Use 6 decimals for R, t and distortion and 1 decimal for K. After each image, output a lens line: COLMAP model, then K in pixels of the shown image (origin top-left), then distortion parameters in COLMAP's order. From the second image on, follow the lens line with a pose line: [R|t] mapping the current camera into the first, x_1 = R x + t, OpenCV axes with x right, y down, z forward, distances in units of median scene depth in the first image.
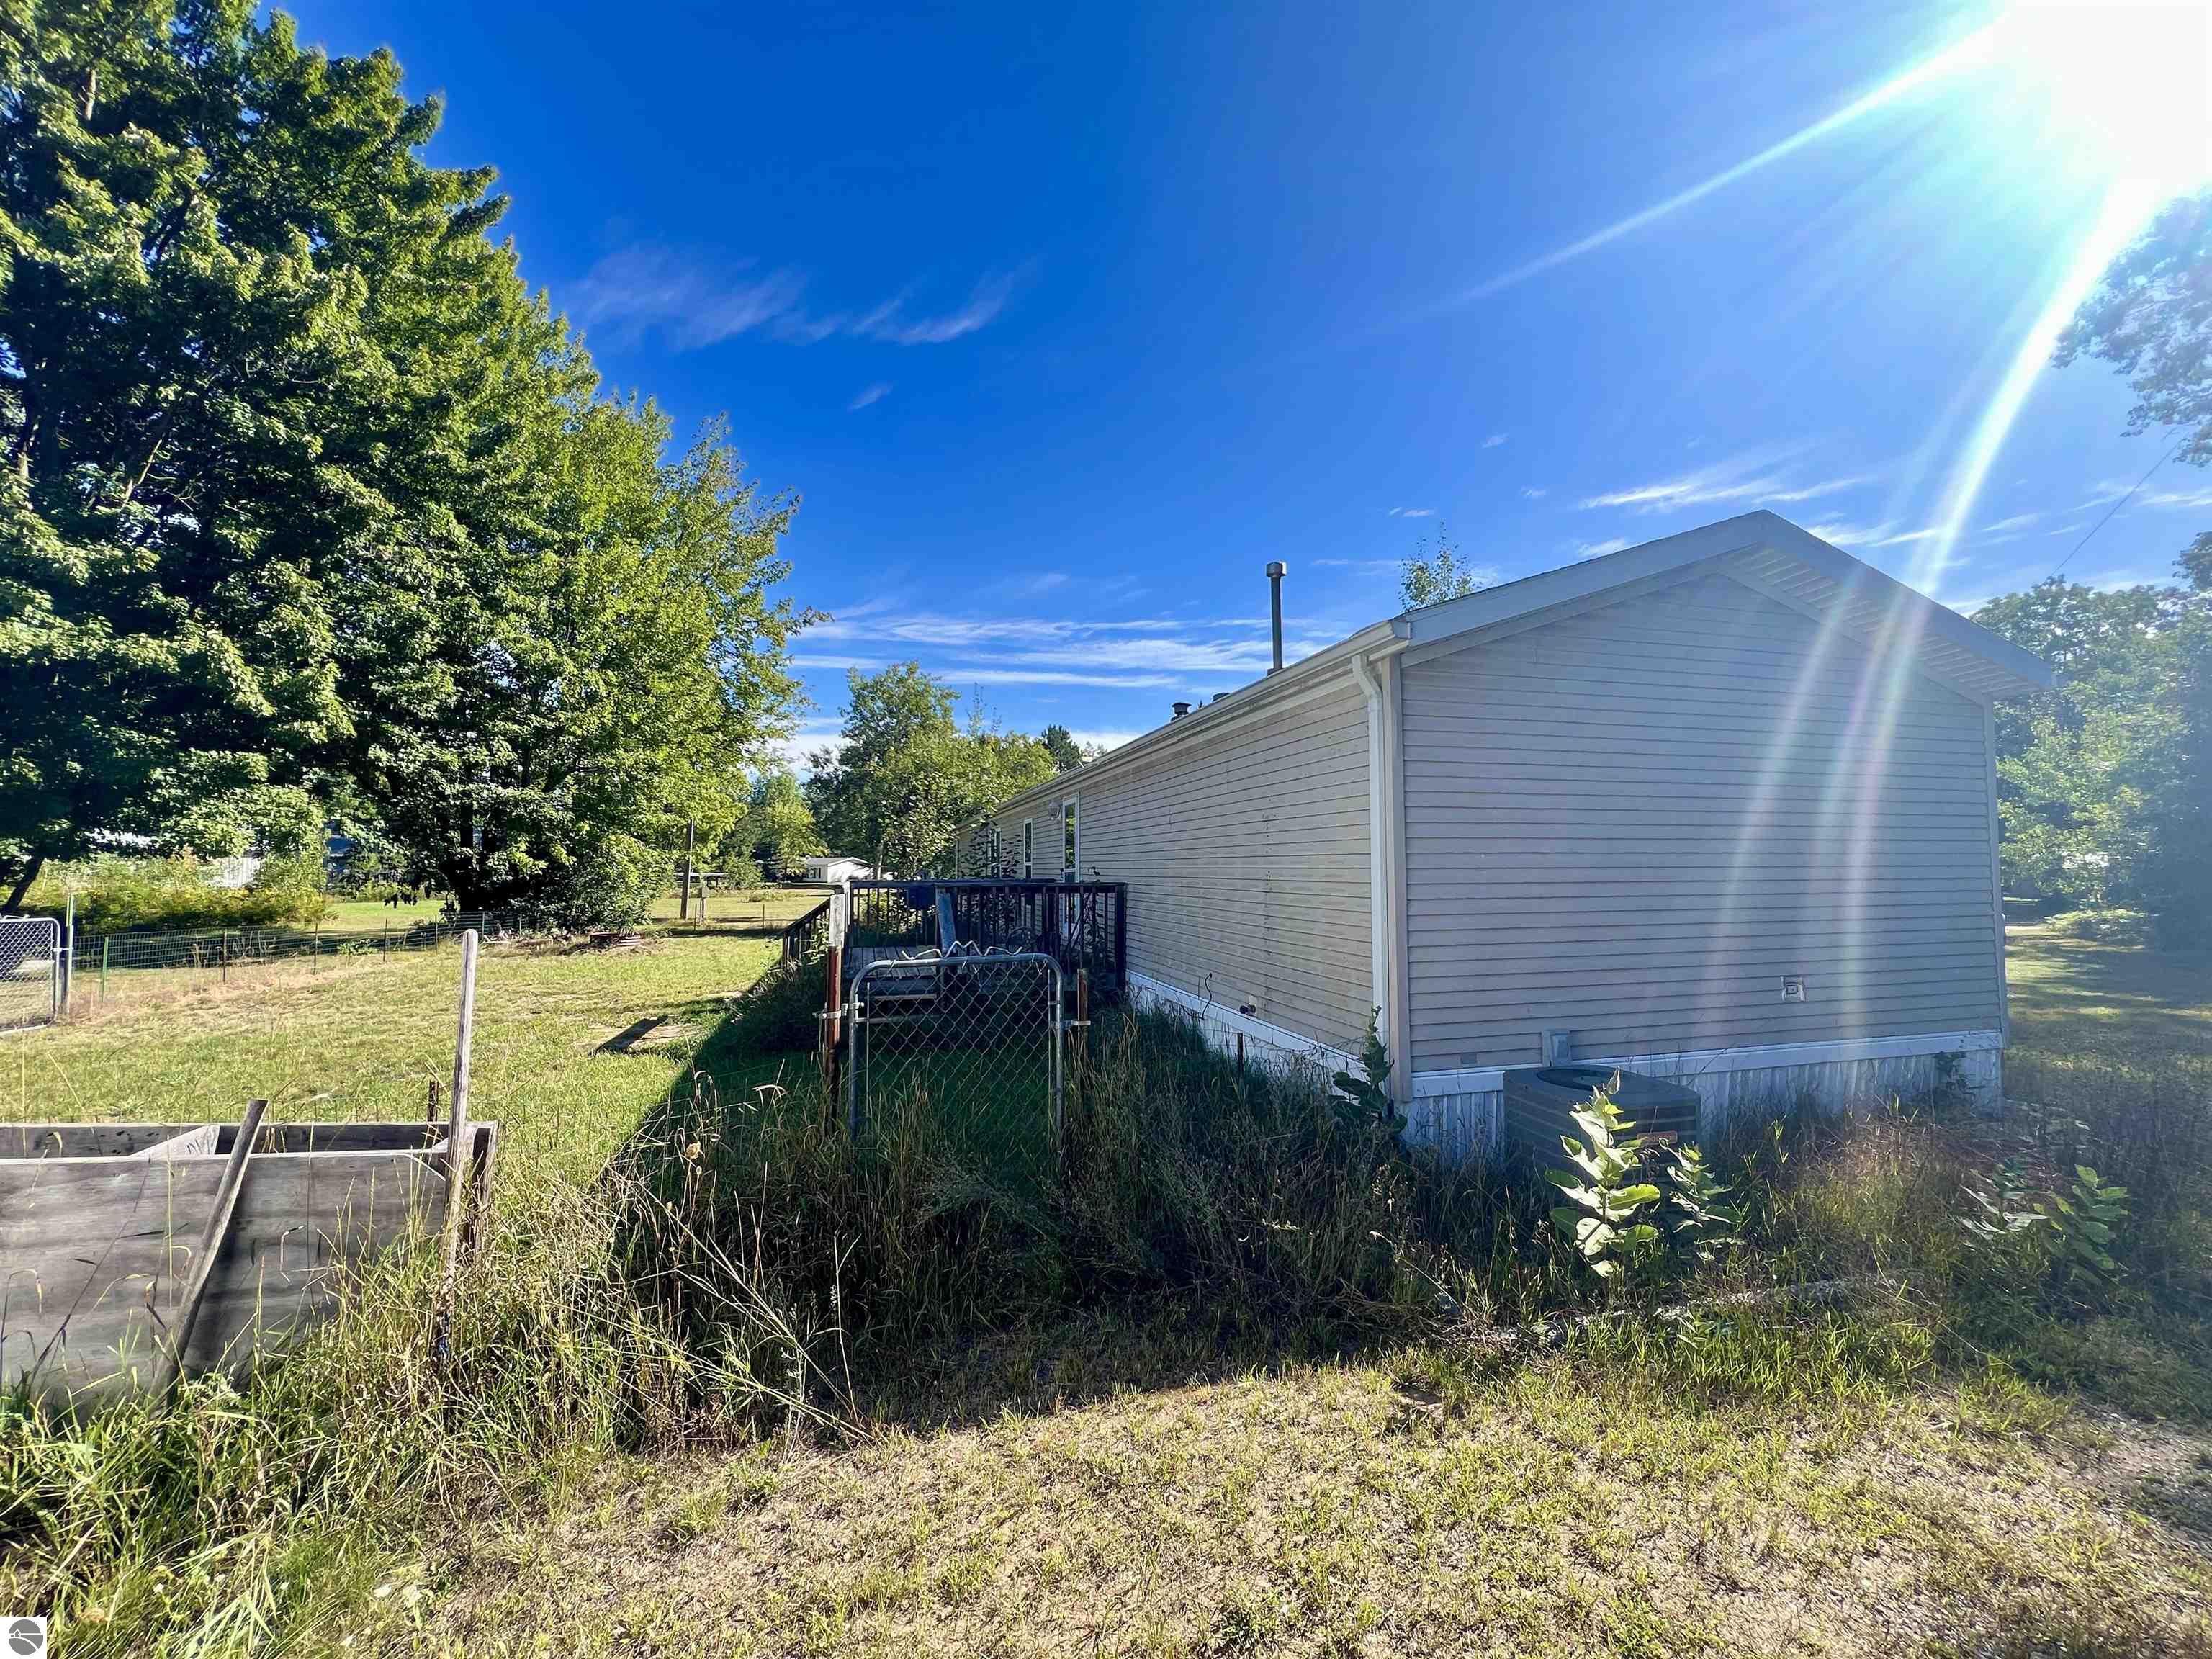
lens RADIAL K [[881.5, 0, 1102.6], [0, 881.5, 826.5], [0, 0, 1]] dist [-0.005783, 0.000431]
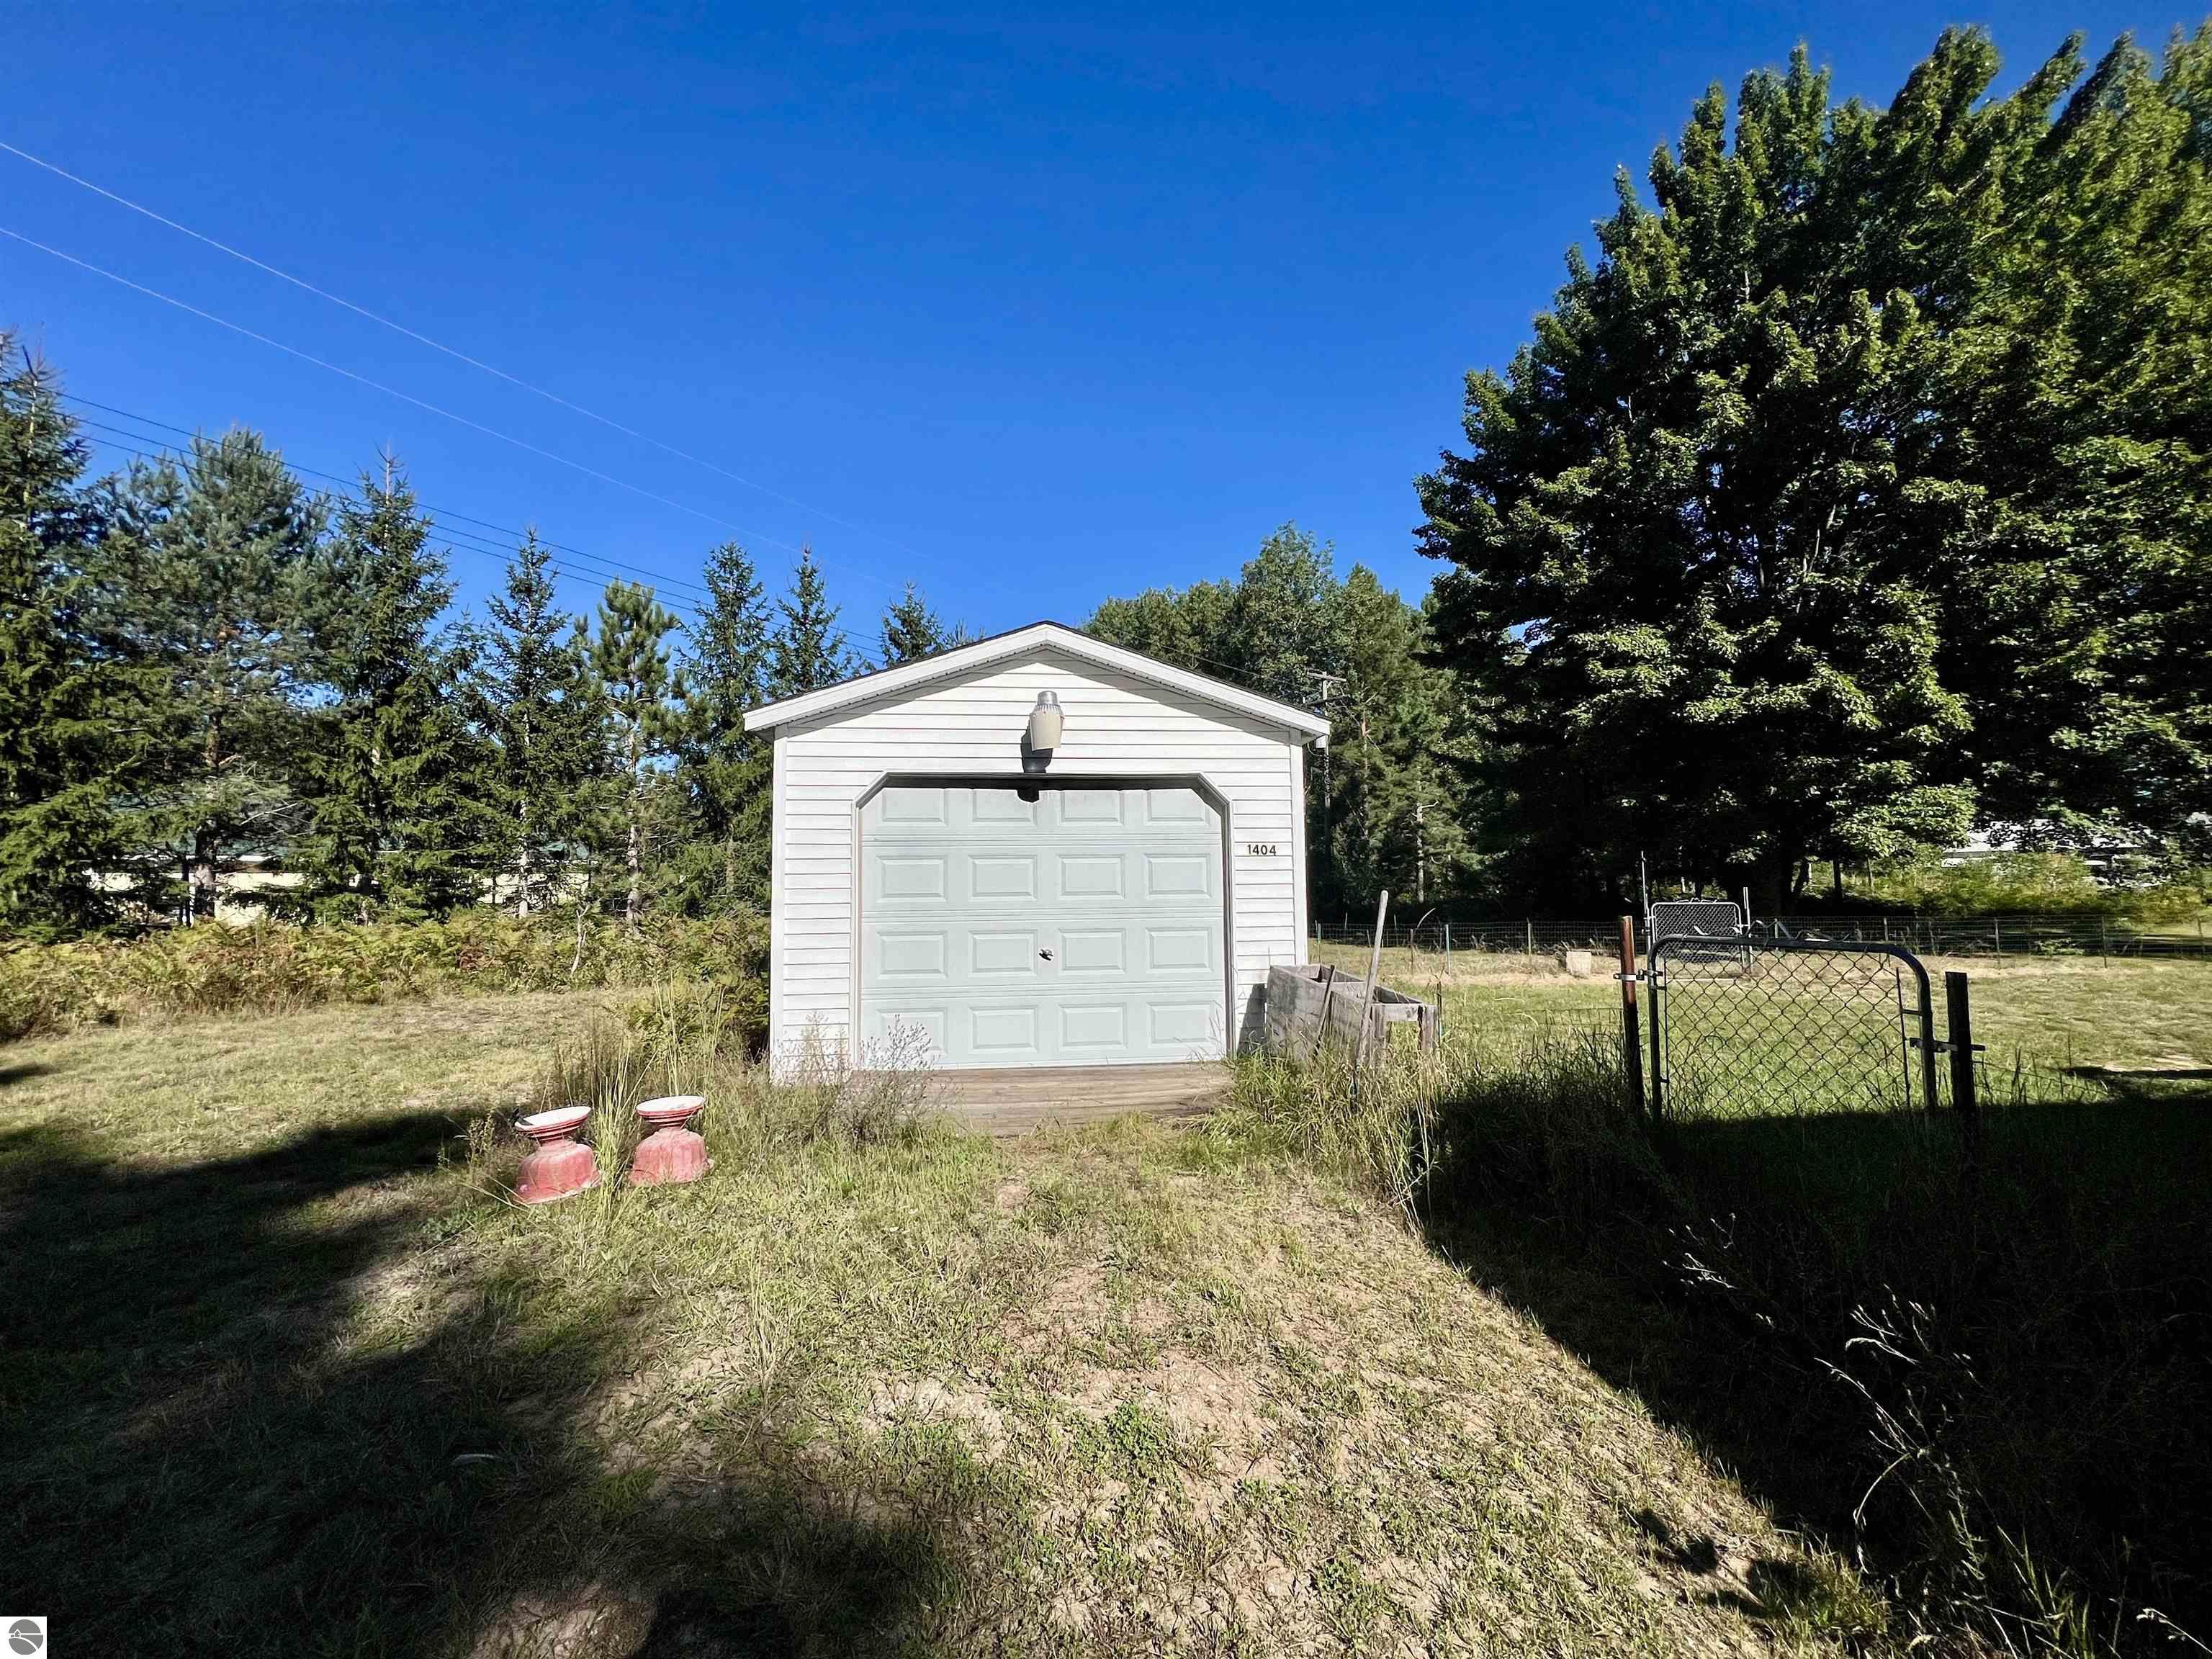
lens RADIAL K [[881.5, 0, 1109.9], [0, 881.5, 825.0], [0, 0, 1]] dist [-0.005783, 0.000431]
pose [[-0.112841, -0.068240, -0.991267, 0.261280], [0.066198, 0.994906, -0.076026, 0.016978], [0.991405, -0.074199, -0.107749, 0.139390]]
